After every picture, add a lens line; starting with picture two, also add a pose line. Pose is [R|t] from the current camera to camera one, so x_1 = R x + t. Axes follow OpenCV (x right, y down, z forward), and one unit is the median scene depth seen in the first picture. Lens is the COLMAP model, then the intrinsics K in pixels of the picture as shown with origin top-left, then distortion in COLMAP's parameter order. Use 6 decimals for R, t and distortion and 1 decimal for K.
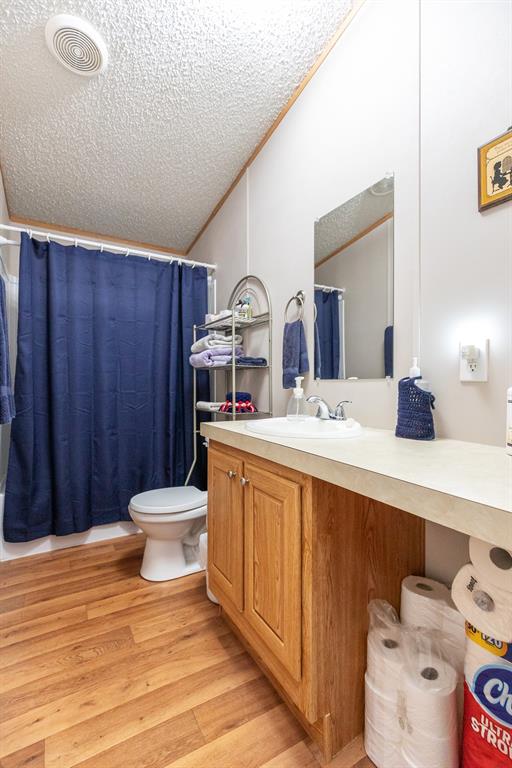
lens RADIAL K [[349.1, 0, 260.2], [0, 349.1, 384.0], [0, 0, 1]] dist [0.007828, 0.000570]
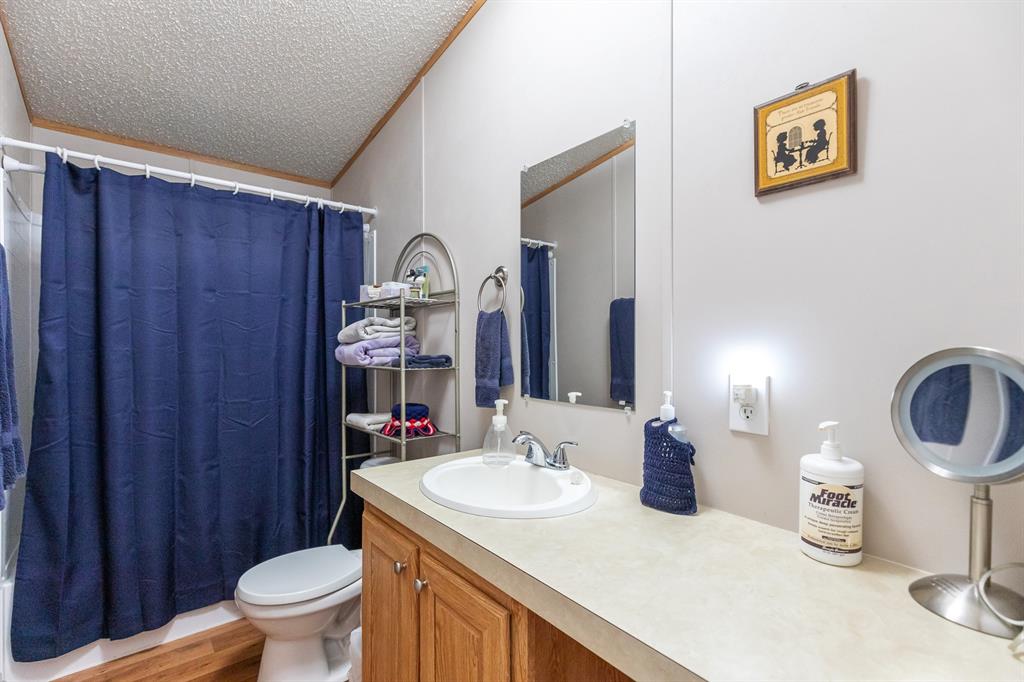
lens RADIAL K [[465.4, 0, 509.0], [0, 465.4, 340.6], [0, 0, 1]] dist [0.007828, 0.000570]
pose [[0.988910, -0.001499, 0.148510, -0.005794], [0.002051, 0.999992, -0.003569, -0.098042], [-0.148503, 0.003834, 0.988904, 0.069991]]
